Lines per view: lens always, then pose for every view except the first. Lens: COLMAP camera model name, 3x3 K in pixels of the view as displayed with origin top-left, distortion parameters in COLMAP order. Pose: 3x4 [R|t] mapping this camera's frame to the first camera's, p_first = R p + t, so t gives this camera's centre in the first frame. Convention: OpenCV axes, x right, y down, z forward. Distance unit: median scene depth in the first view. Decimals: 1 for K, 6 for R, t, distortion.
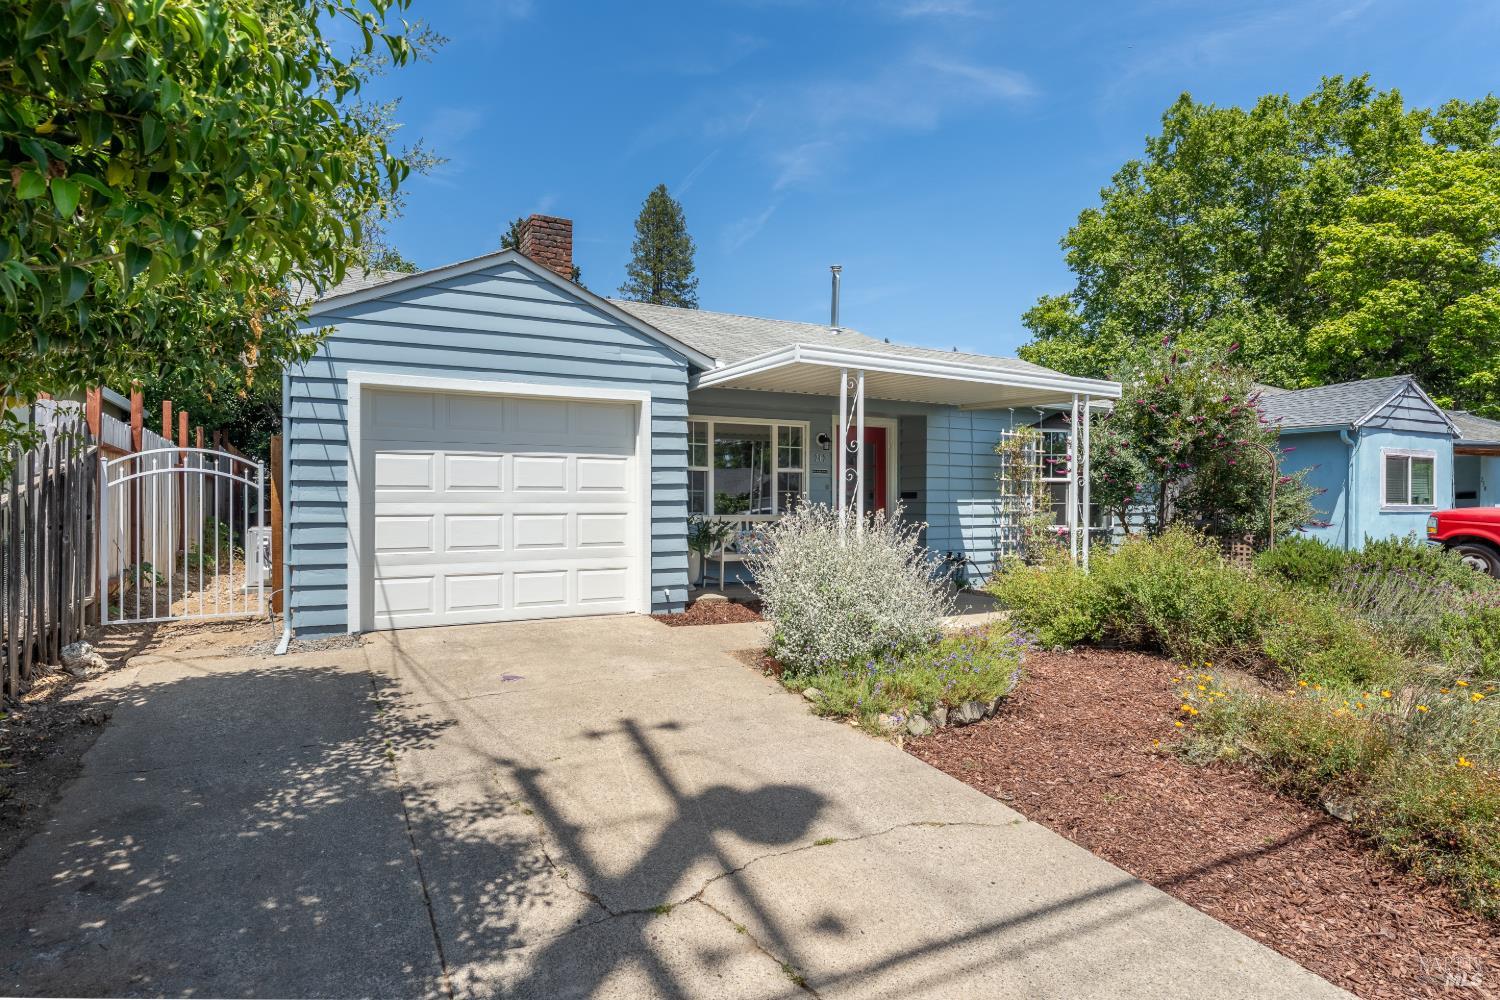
lens RADIAL K [[791.5, 0, 737.1], [0, 791.5, 502.4], [0, 0, 1]] dist [-0.000189, -0.003188]
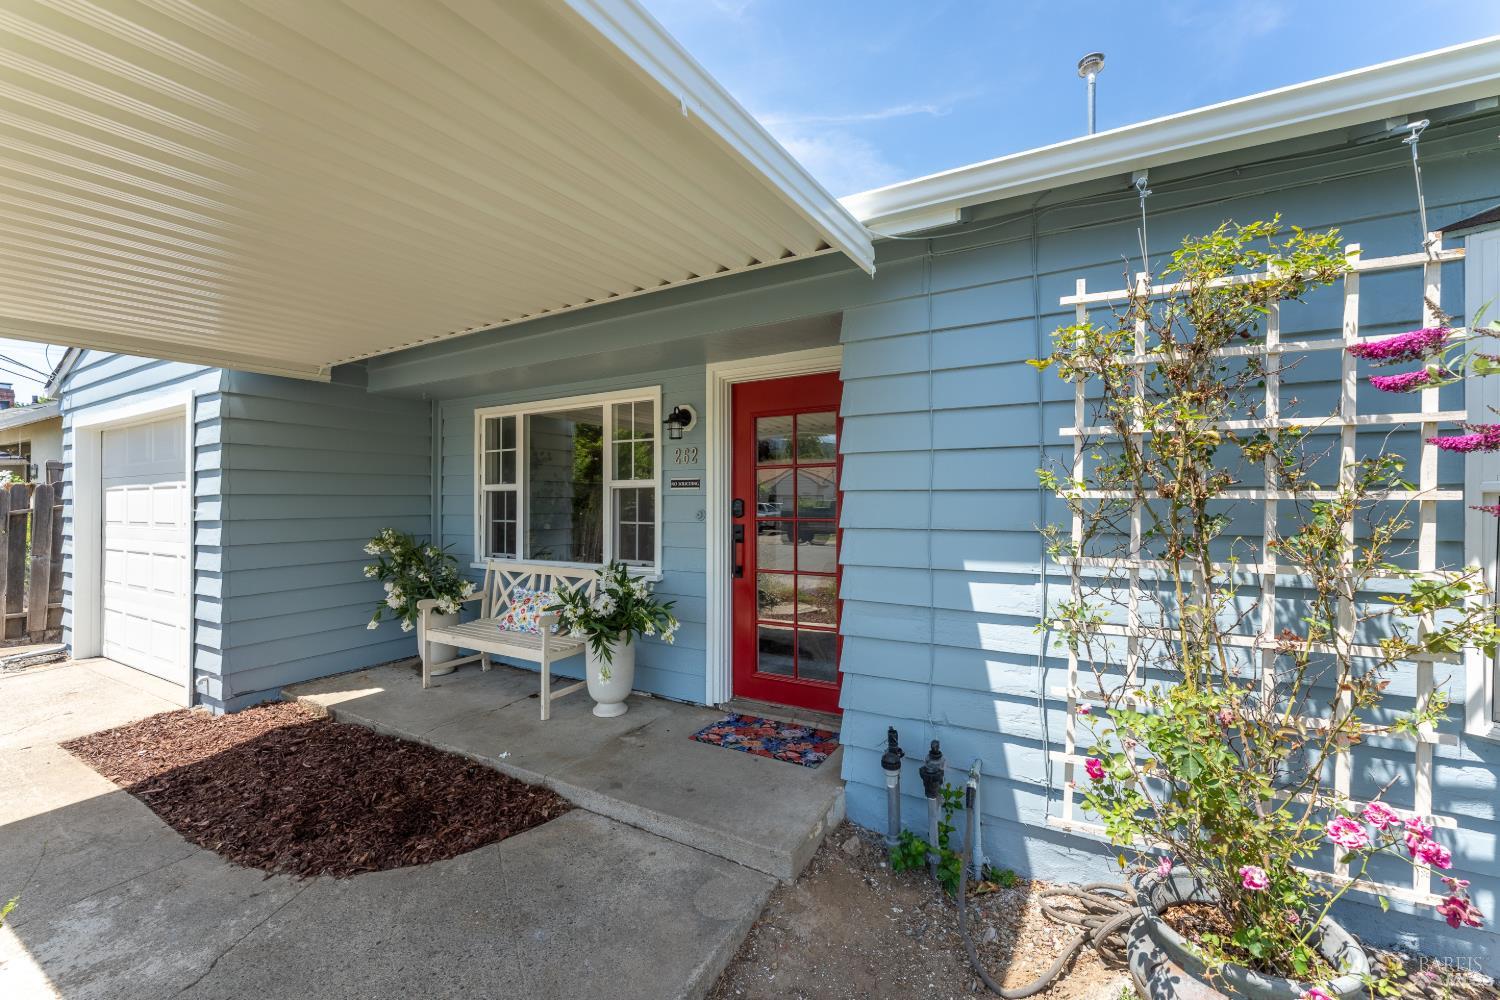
lens RADIAL K [[605.9, 0, 752.8], [0, 605.9, 494.4], [0, 0, 1]] dist [0.003075, -0.001202]
pose [[0.537845, -0.012234, -0.842955, 0.455003], [0.005379, 0.999924, -0.011081, -0.028749], [0.843027, 0.001425, 0.537870, 0.851798]]
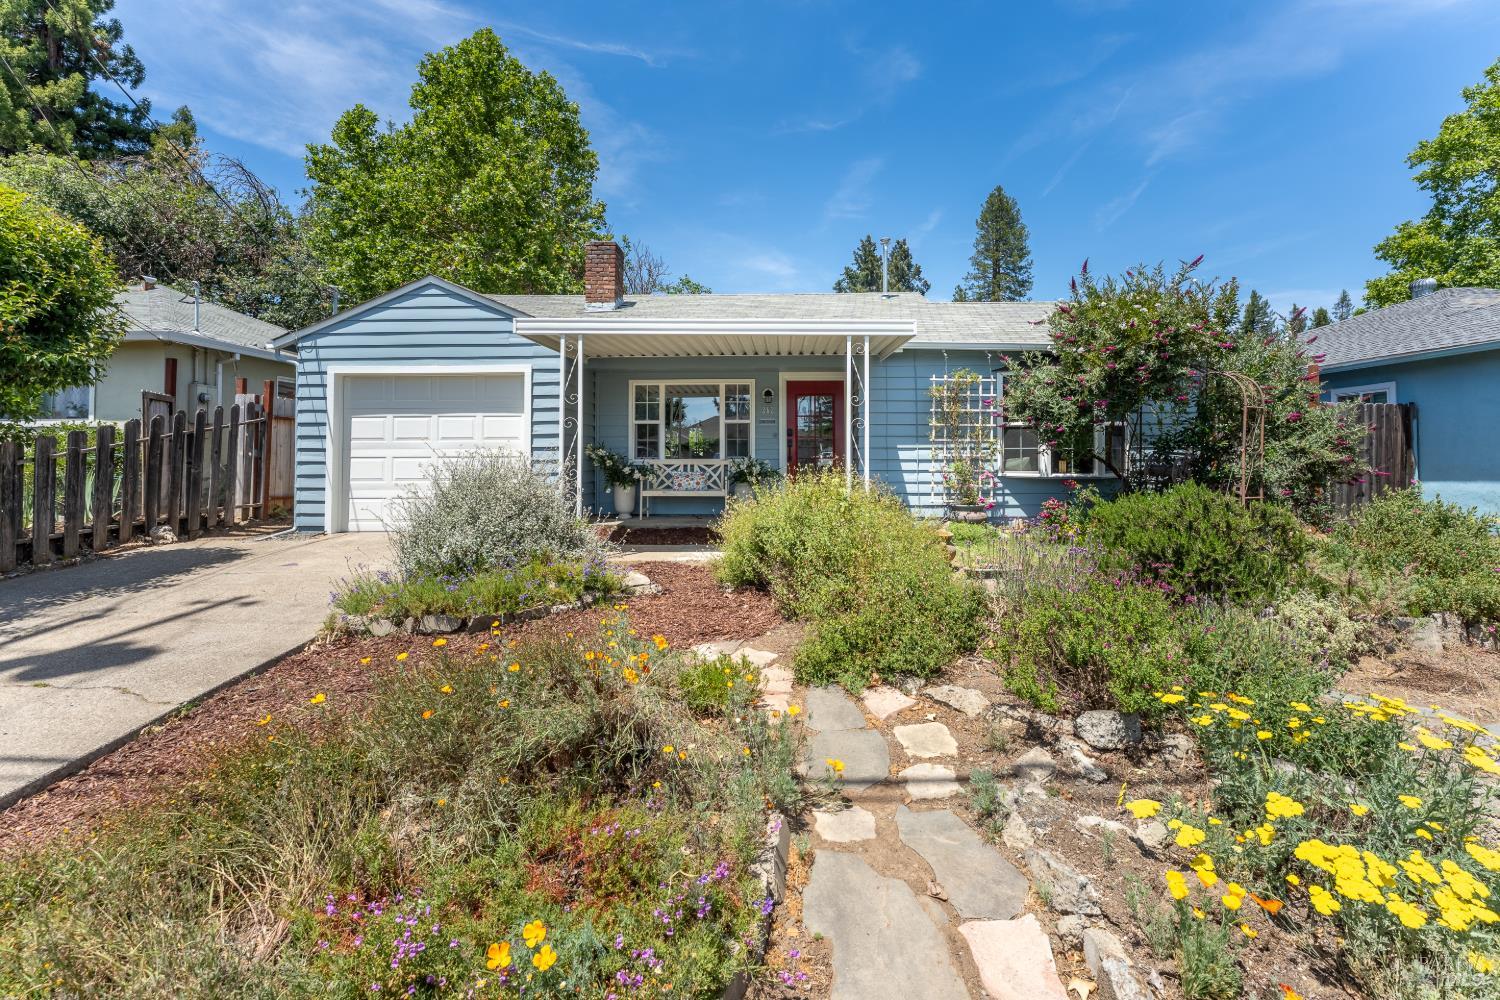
lens RADIAL K [[627.1, 0, 766.4], [0, 627.1, 442.7], [0, 0, 1]] dist [-0.000697, -0.000724]
pose [[0.875892, -0.012691, -0.482341, 0.556558], [0.003083, 0.999781, -0.020708, 0.010069], [0.482498, 0.016651, 0.875739, 0.205408]]
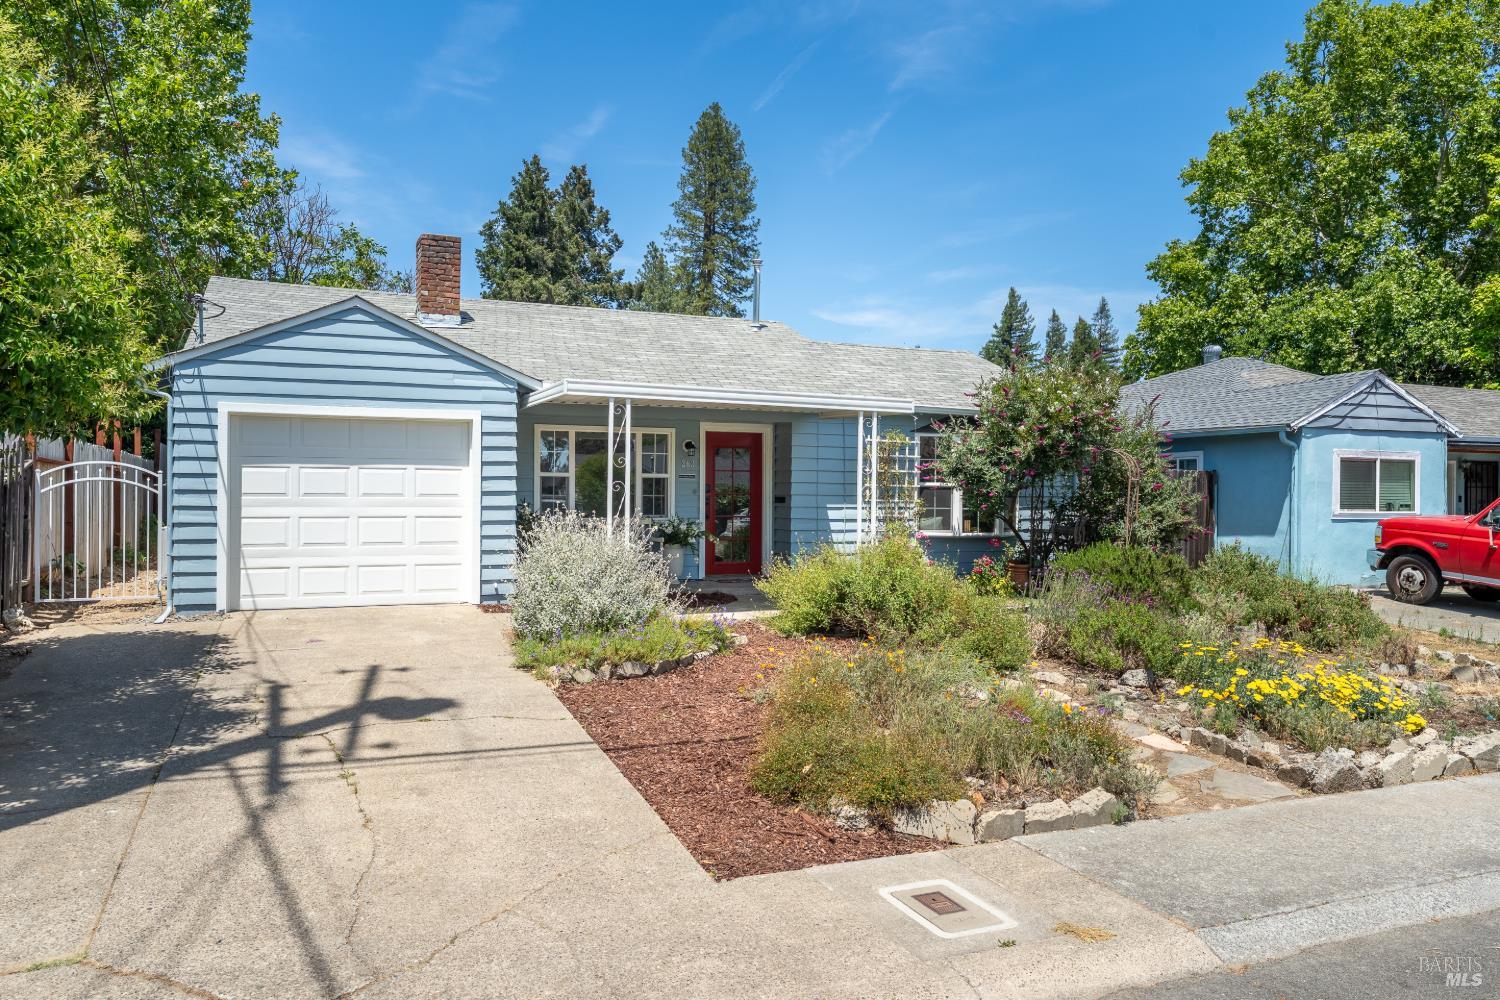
lens RADIAL K [[1020.0, 0, 732.9], [0, 1020.0, 499.9], [0, 0, 1]] dist [-0.004466, 0.007234]
pose [[0.995218, 0.005909, -0.097496, 0.302704], [-0.005699, 0.999981, 0.002433, -0.012419], [0.097508, -0.001866, 0.995233, -0.334746]]
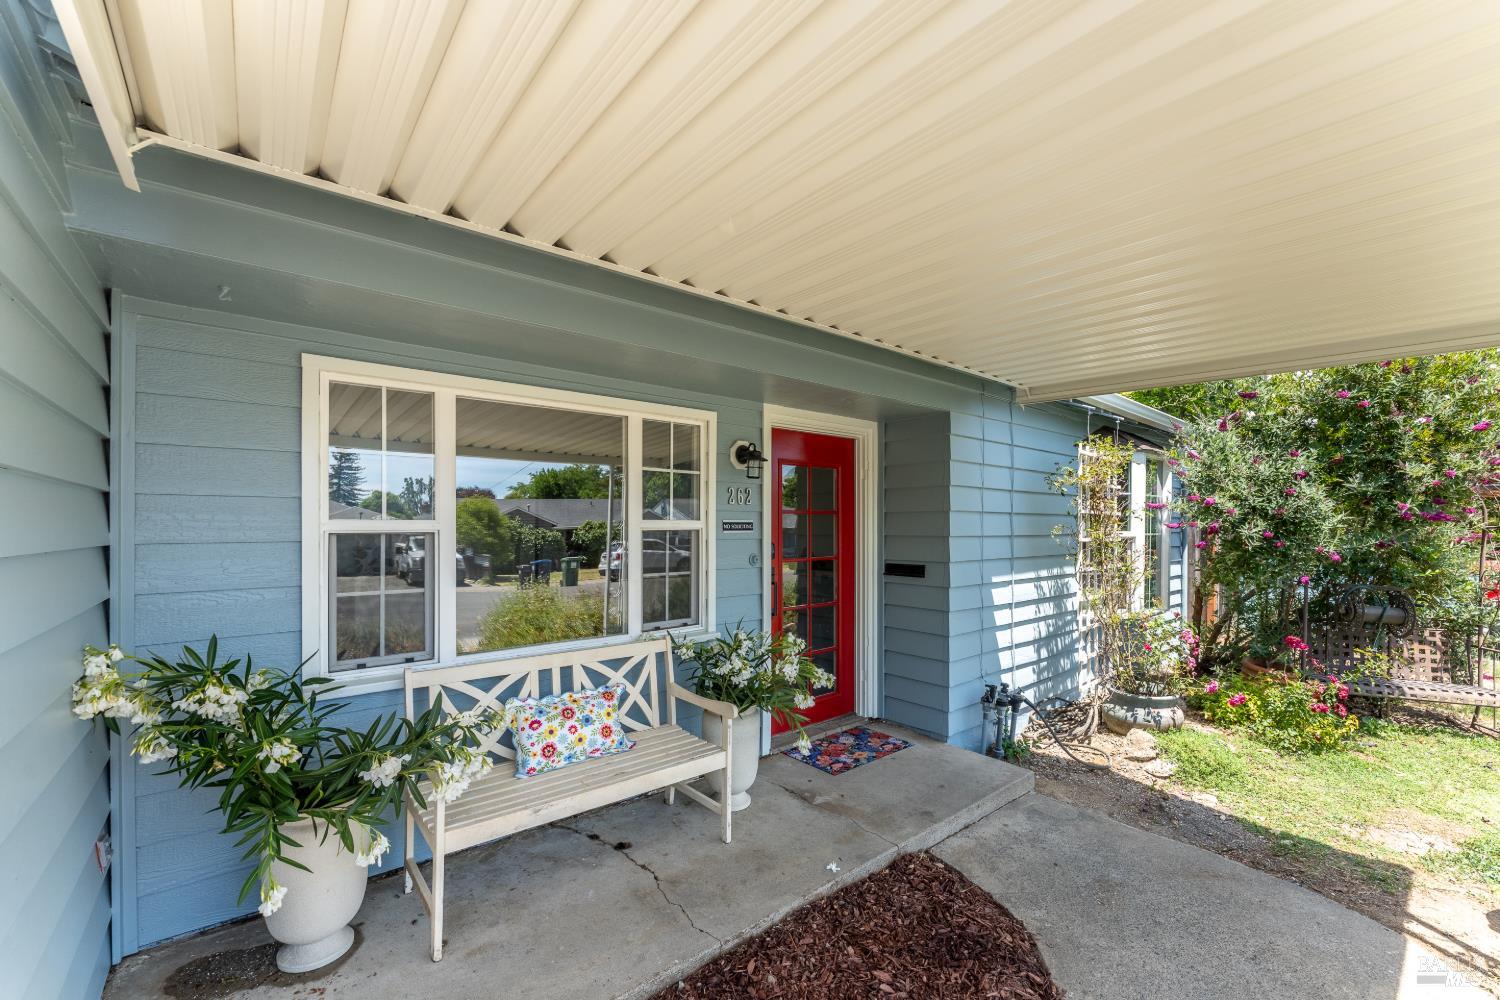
lens RADIAL K [[605.9, 0, 752.3], [0, 605.9, 528.7], [0, 0, 1]] dist [0.003075, -0.001202]
pose [[0.978238, -0.003878, 0.207448, 0.041856], [0.003038, 0.999986, 0.004369, -0.040358], [-0.207462, -0.003643, 0.978236, 0.675783]]
